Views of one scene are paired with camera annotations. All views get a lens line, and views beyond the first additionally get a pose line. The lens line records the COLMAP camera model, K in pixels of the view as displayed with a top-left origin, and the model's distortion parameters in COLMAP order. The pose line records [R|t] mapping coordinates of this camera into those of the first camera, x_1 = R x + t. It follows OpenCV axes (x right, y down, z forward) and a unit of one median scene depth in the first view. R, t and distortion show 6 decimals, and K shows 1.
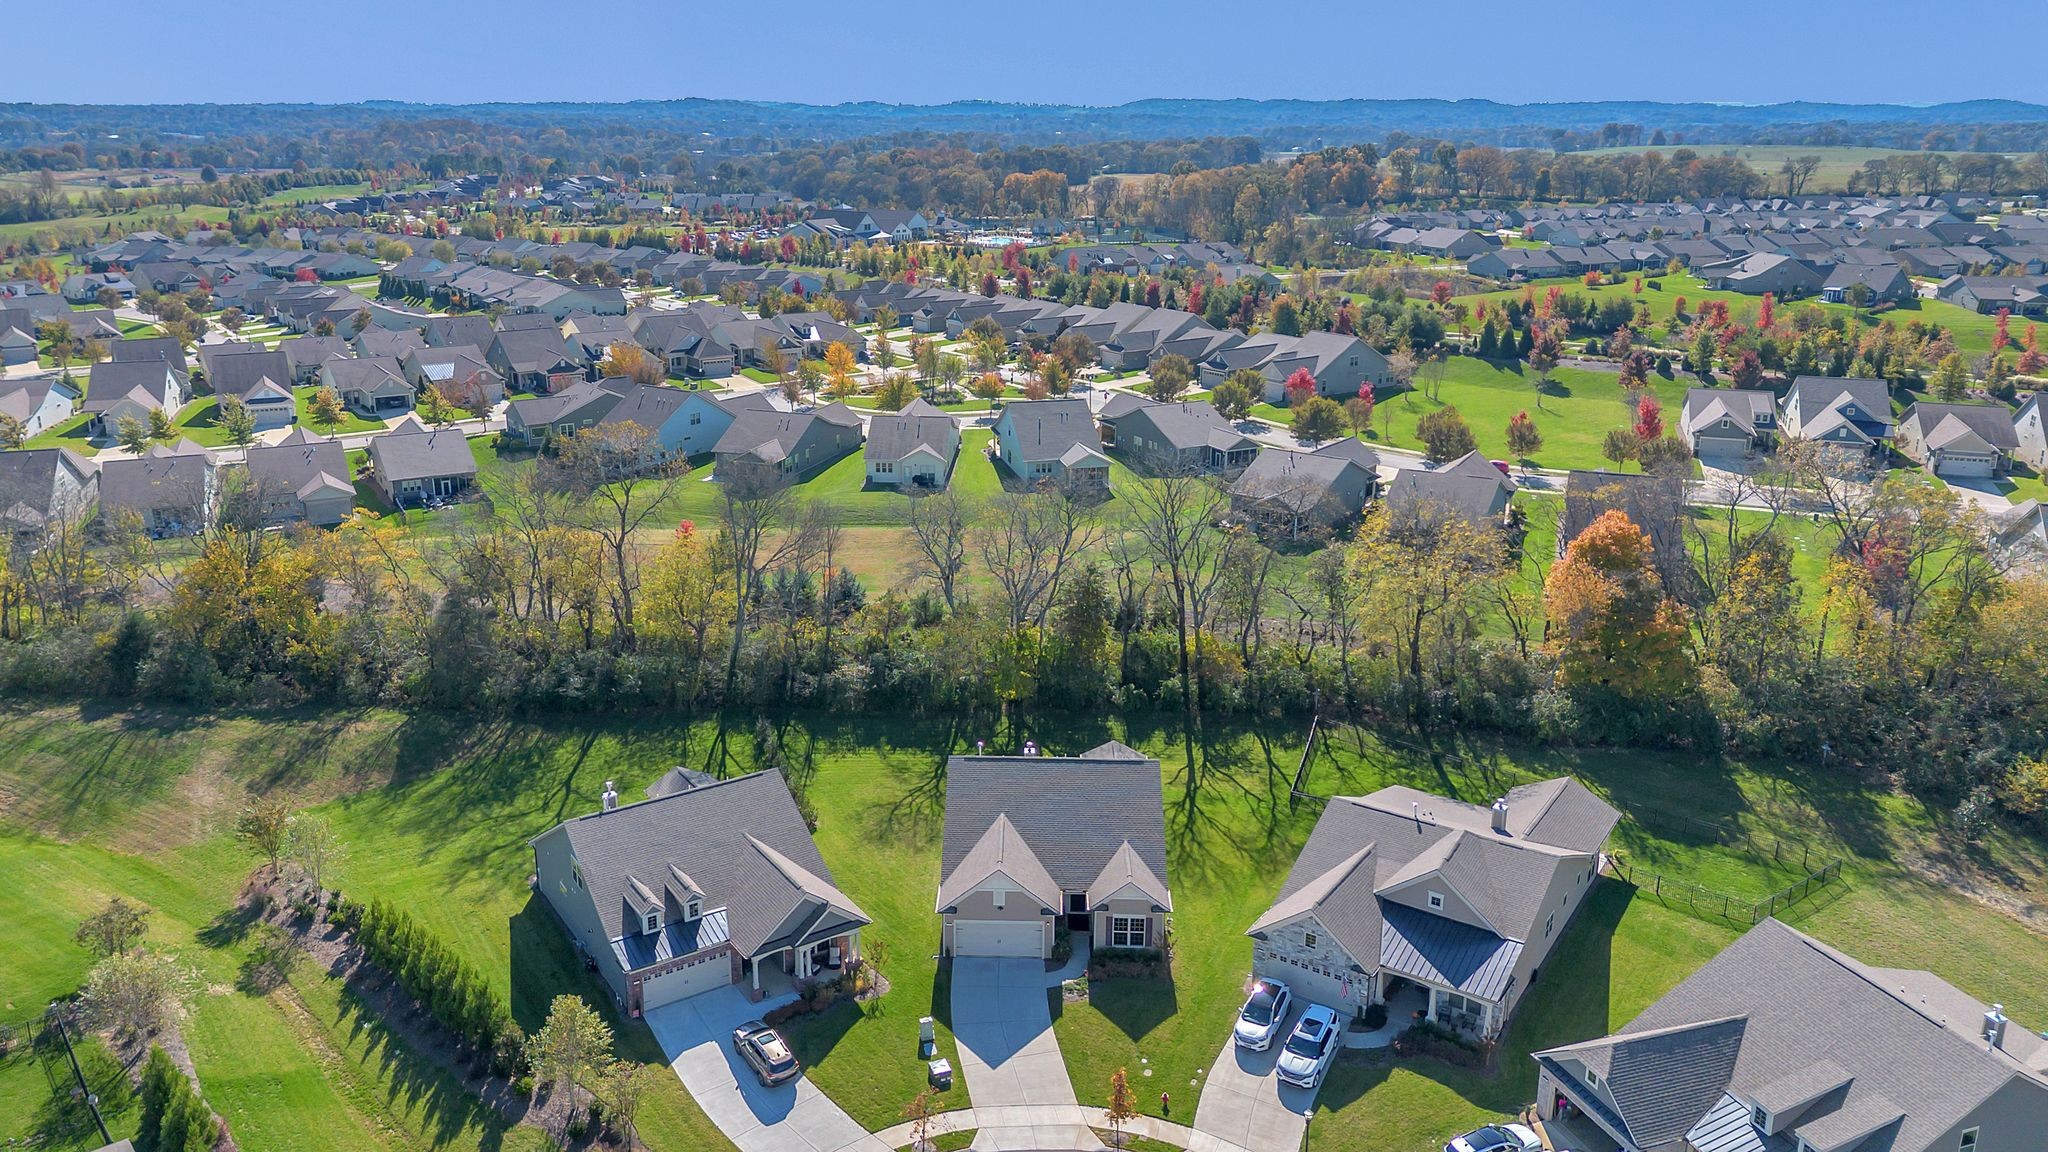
lens RADIAL K [[1532.2, 0, 1024.0], [0, 1532.2, 576.0], [0, 0, 1]] dist [0.157386, -0.270518]
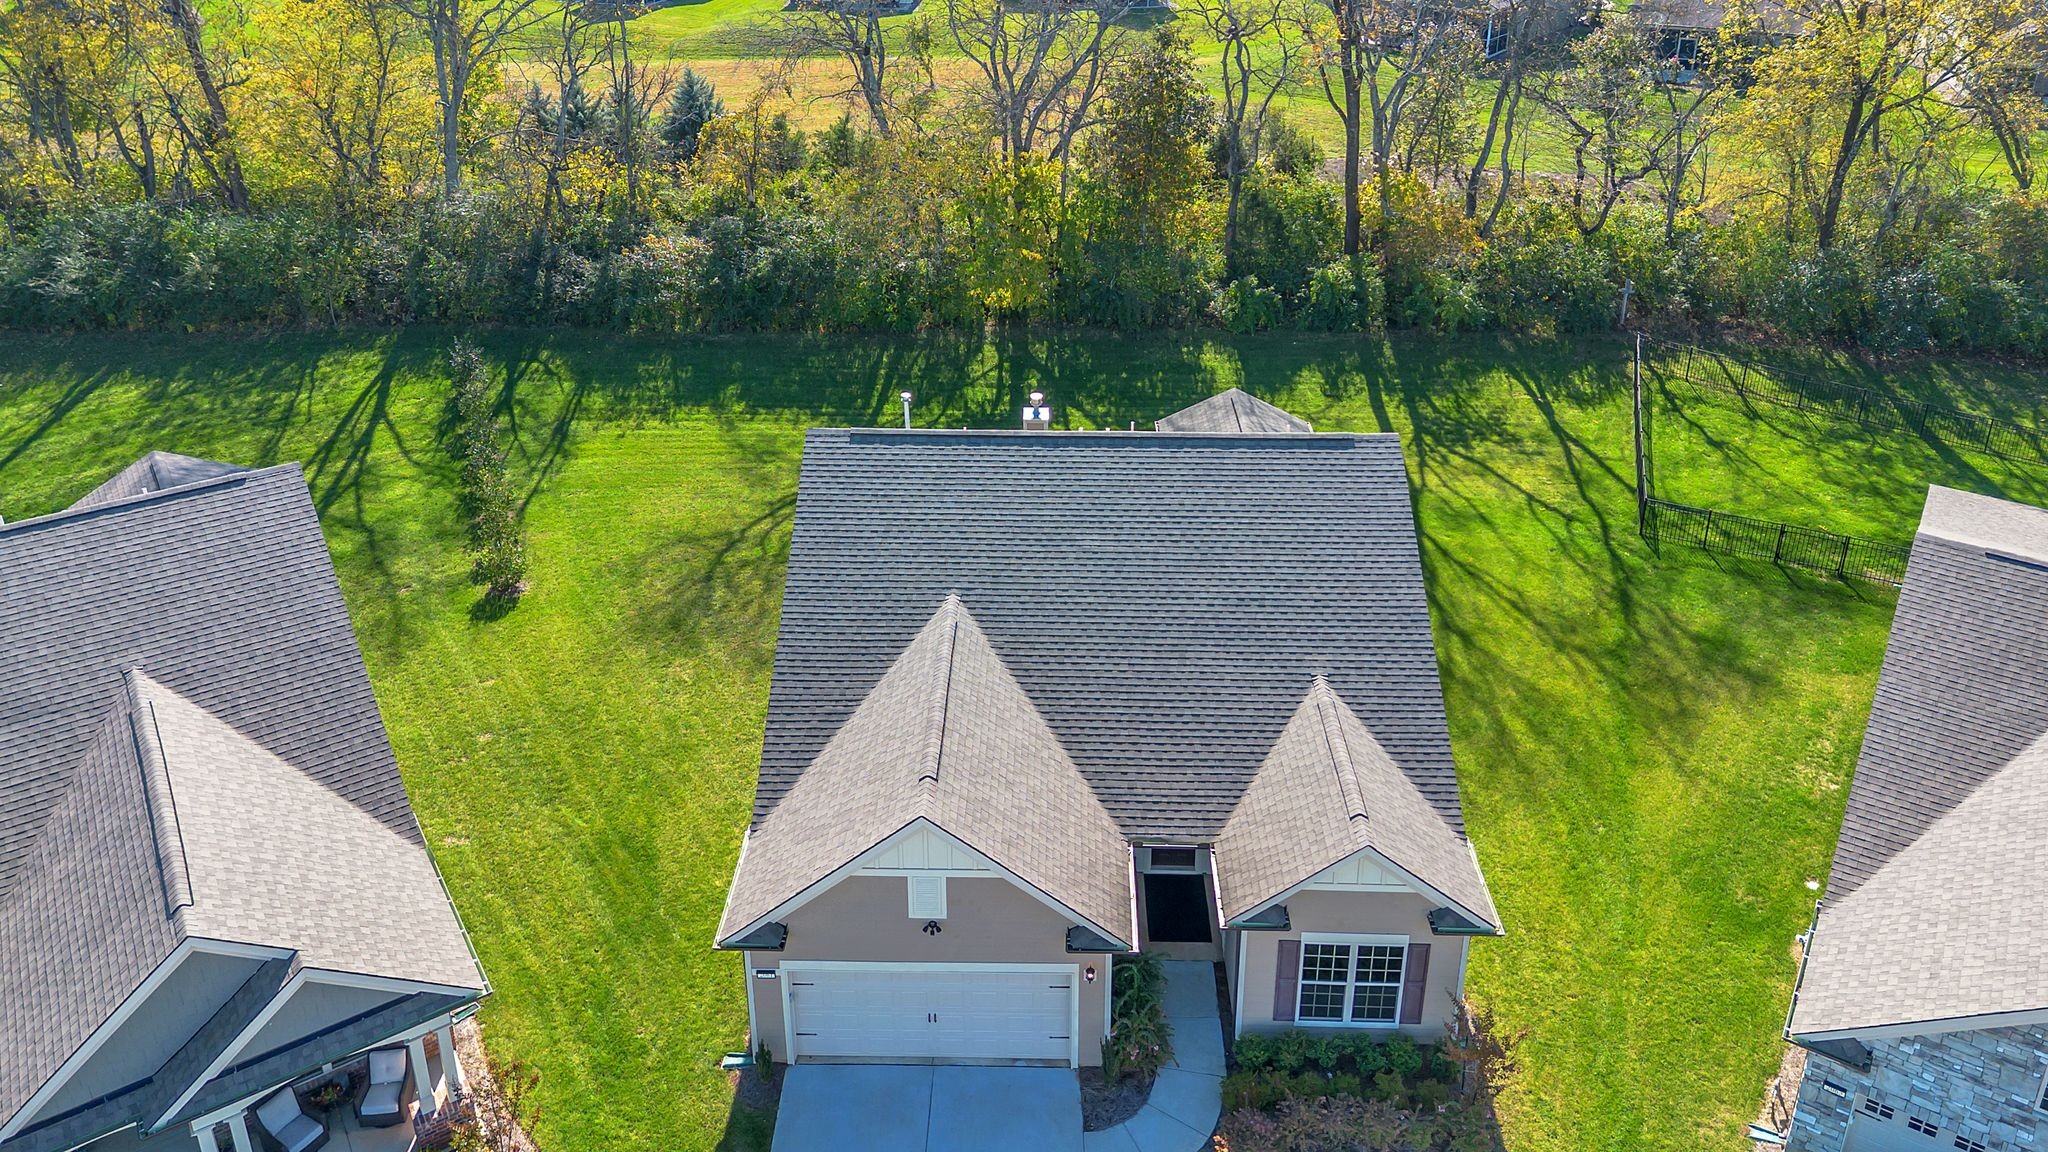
lens RADIAL K [[1532.2, 0, 1024.0], [0, 1532.2, 576.0], [0, 0, 1]] dist [0.157386, -0.270518]
pose [[0.999865, -0.004949, -0.015646, 0.005624], [0.008165, 0.977077, 0.212730, 0.060947], [0.014234, -0.212829, 0.976986, 0.518910]]
